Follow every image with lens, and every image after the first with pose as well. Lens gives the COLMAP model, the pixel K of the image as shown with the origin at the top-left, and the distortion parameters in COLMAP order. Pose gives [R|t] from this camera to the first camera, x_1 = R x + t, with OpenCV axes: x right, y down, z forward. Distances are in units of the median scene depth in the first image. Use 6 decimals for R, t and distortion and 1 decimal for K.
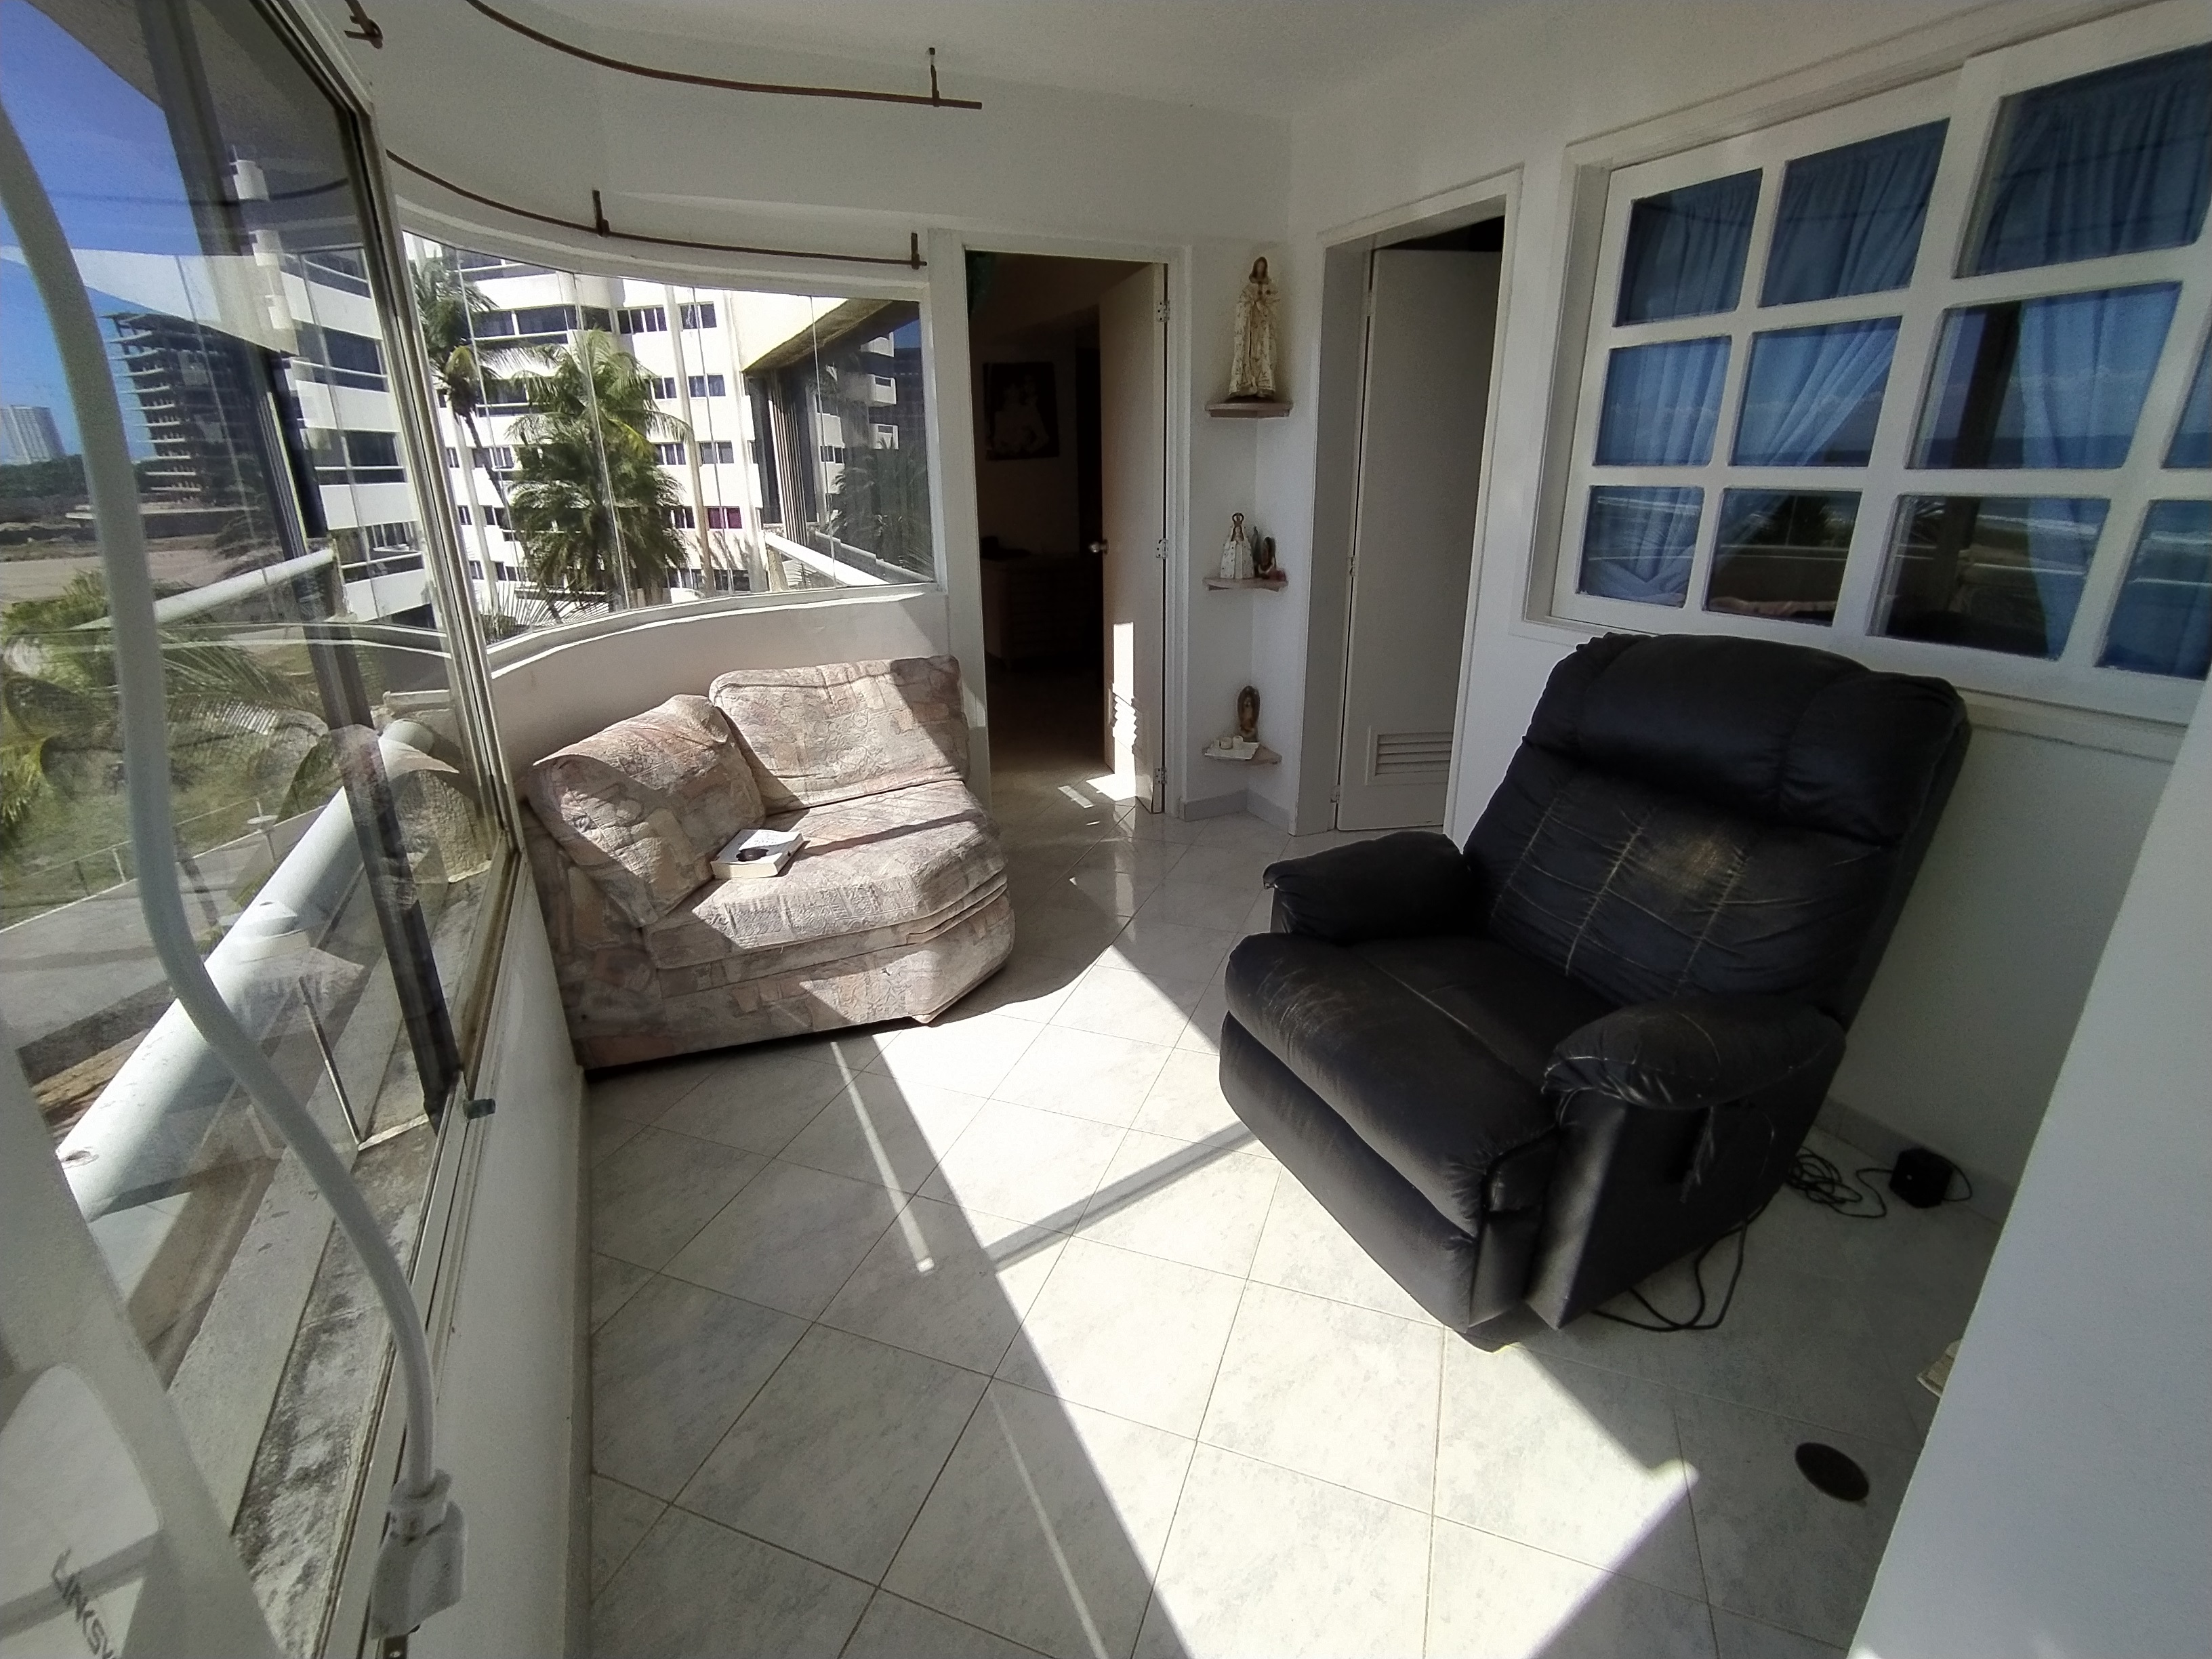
lens RADIAL K [[1022.6, 0, 1111.4], [0, 1022.6, 829.0], [0, 0, 1]] dist [-0.002600, 0.000163]
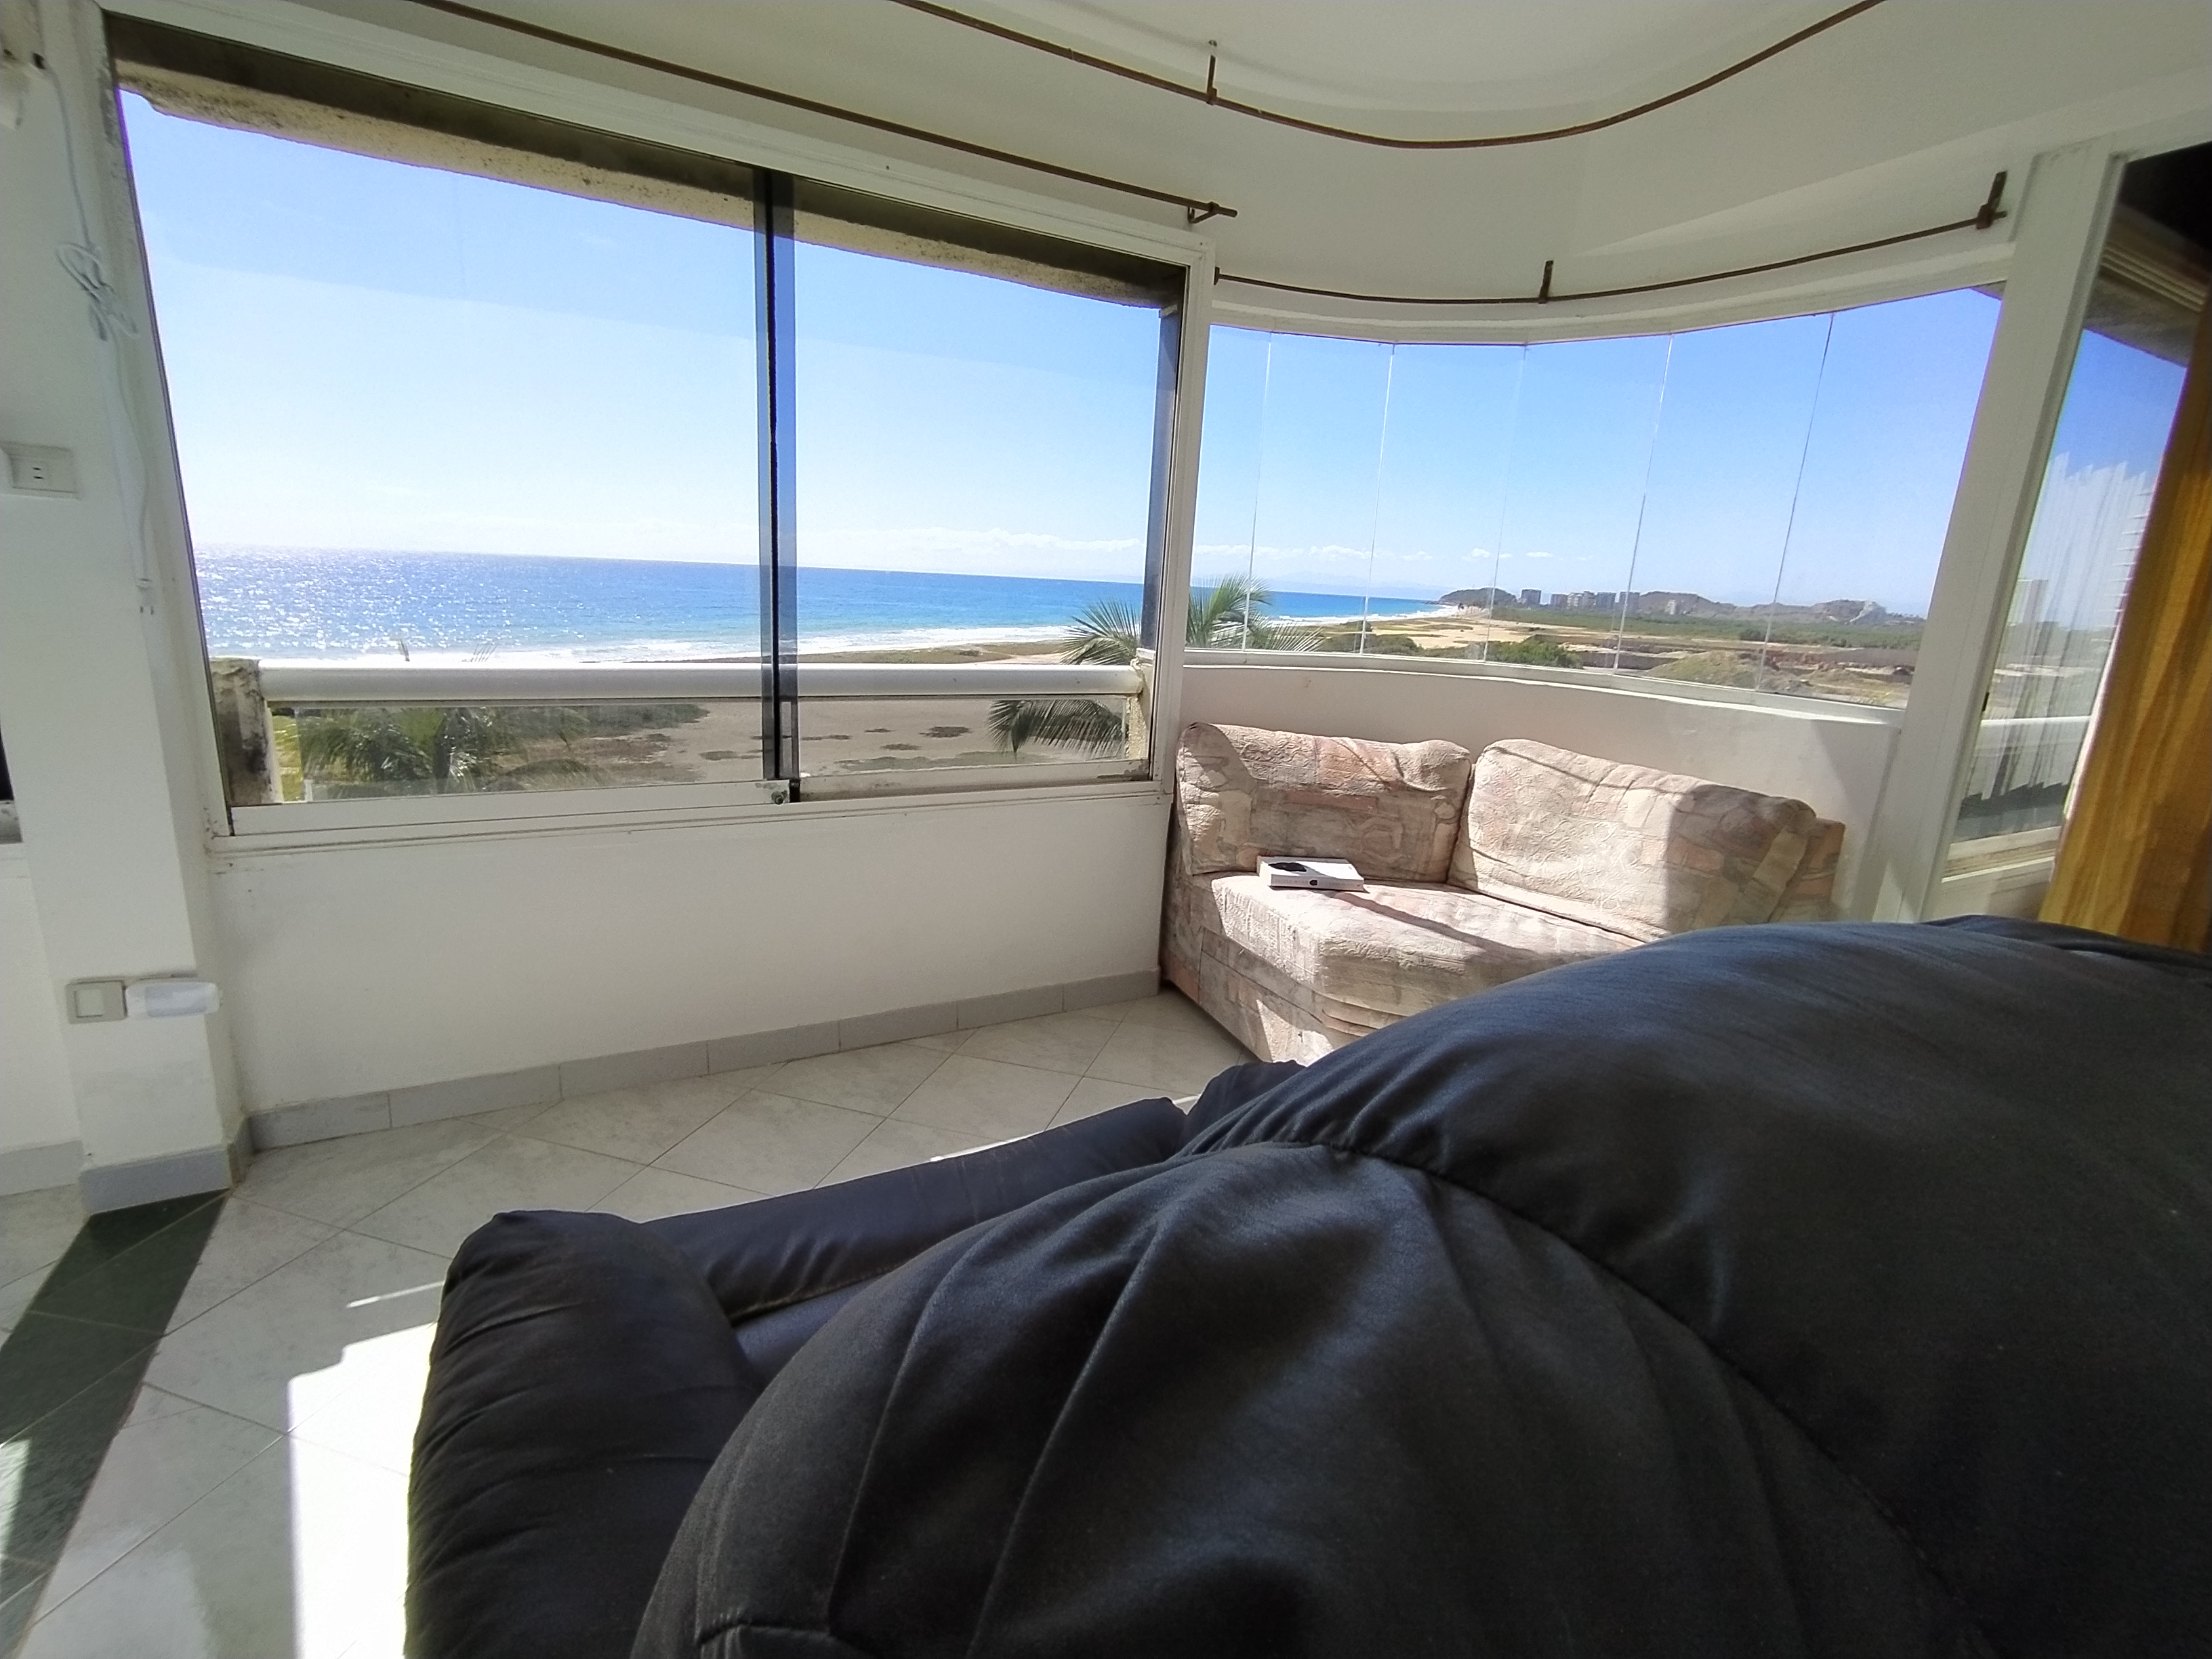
lens RADIAL K [[1022.6, 0, 1115.4], [0, 1022.6, 821.2], [0, 0, 1]] dist [-0.002600, 0.000163]
pose [[0.078351, 0.250482, -0.964946, 0.595931], [-0.401072, 0.894056, 0.199514, -0.146693], [0.912690, 0.371380, 0.170511, 0.626120]]
